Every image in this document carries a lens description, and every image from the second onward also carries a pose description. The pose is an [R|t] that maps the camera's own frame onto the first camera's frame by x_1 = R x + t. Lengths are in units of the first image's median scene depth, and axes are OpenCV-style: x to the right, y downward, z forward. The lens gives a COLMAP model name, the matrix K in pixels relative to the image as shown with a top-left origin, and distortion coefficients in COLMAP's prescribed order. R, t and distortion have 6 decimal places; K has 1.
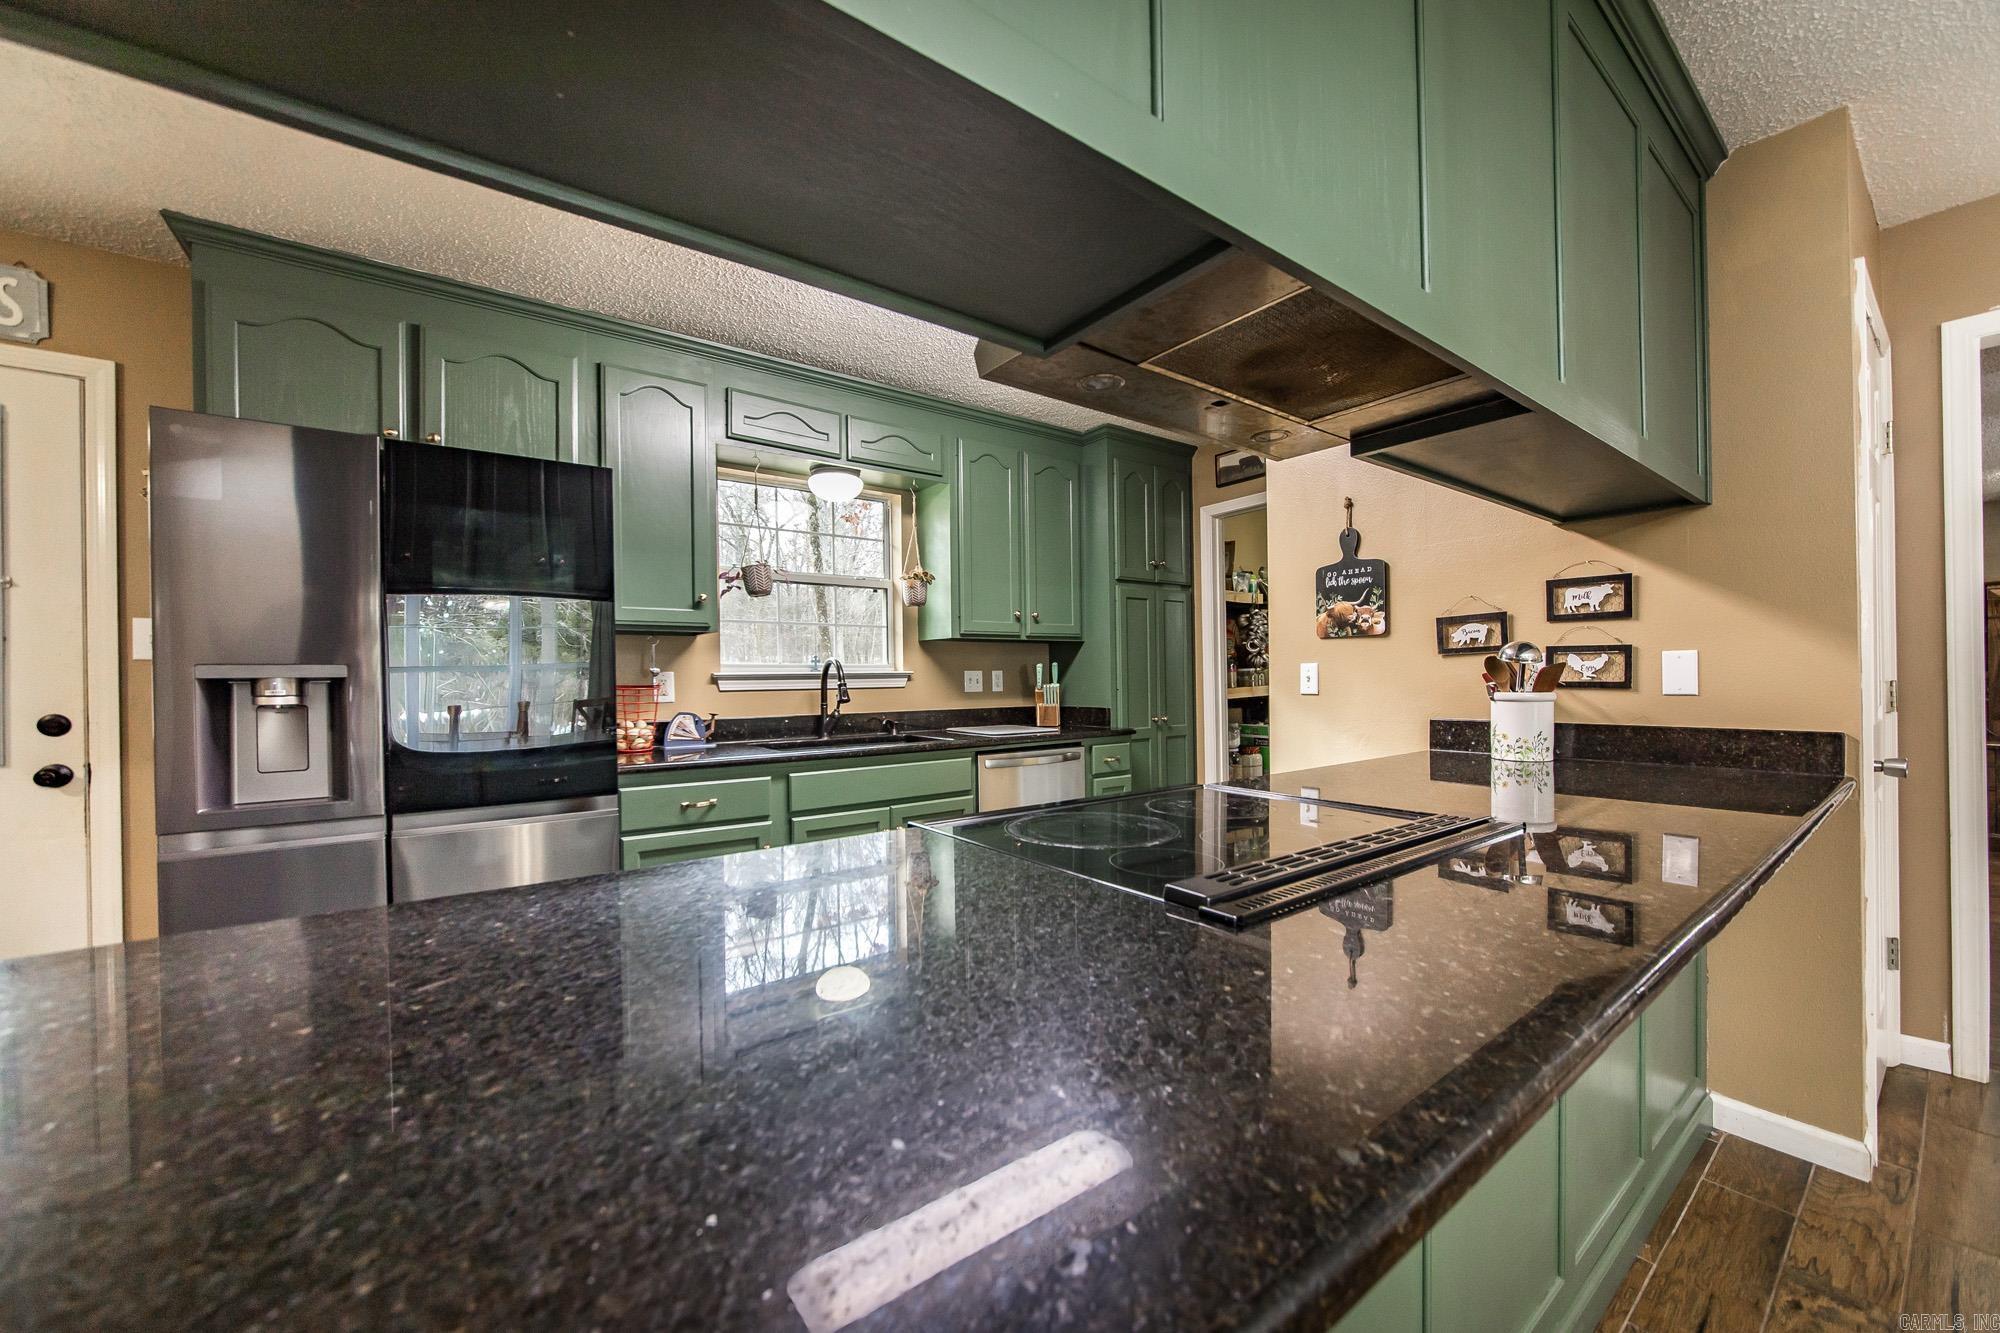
lens RADIAL K [[735.8, 0, 1003.9], [0, 735.8, 669.3], [0, 0, 1]] dist [0.000149, 0.000032]
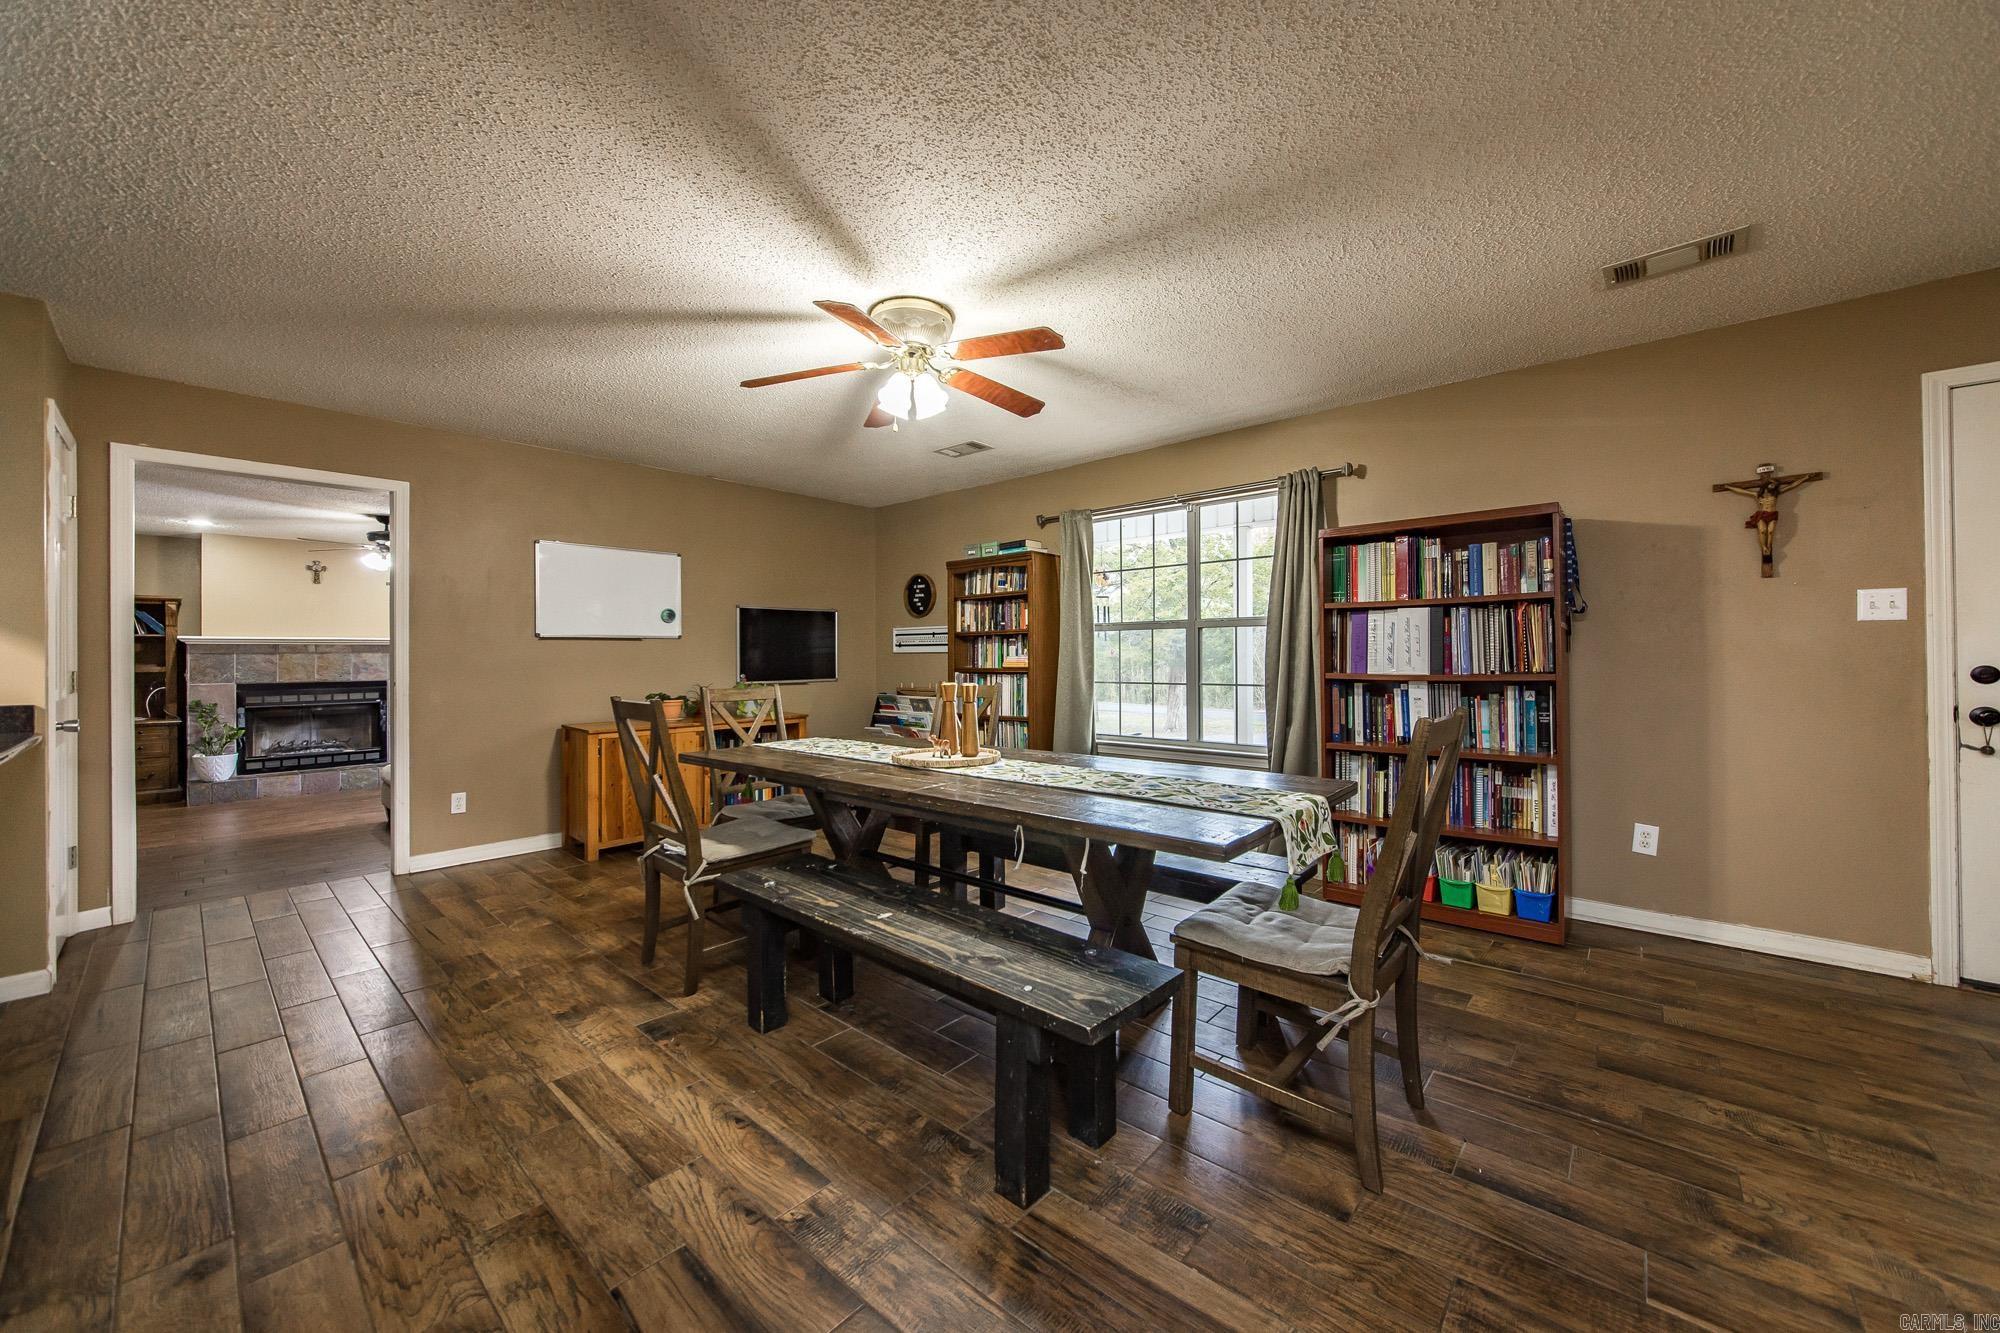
lens RADIAL K [[694.4, 0, 1004.8], [0, 694.4, 656.0], [0, 0, 1]] dist [0.002096, 0.000189]
pose [[-0.222828, 0.013092, 0.974770, -0.601880], [0.002610, 0.999914, -0.012833, 0.008311], [-0.974854, -0.000316, -0.222843, -0.534190]]
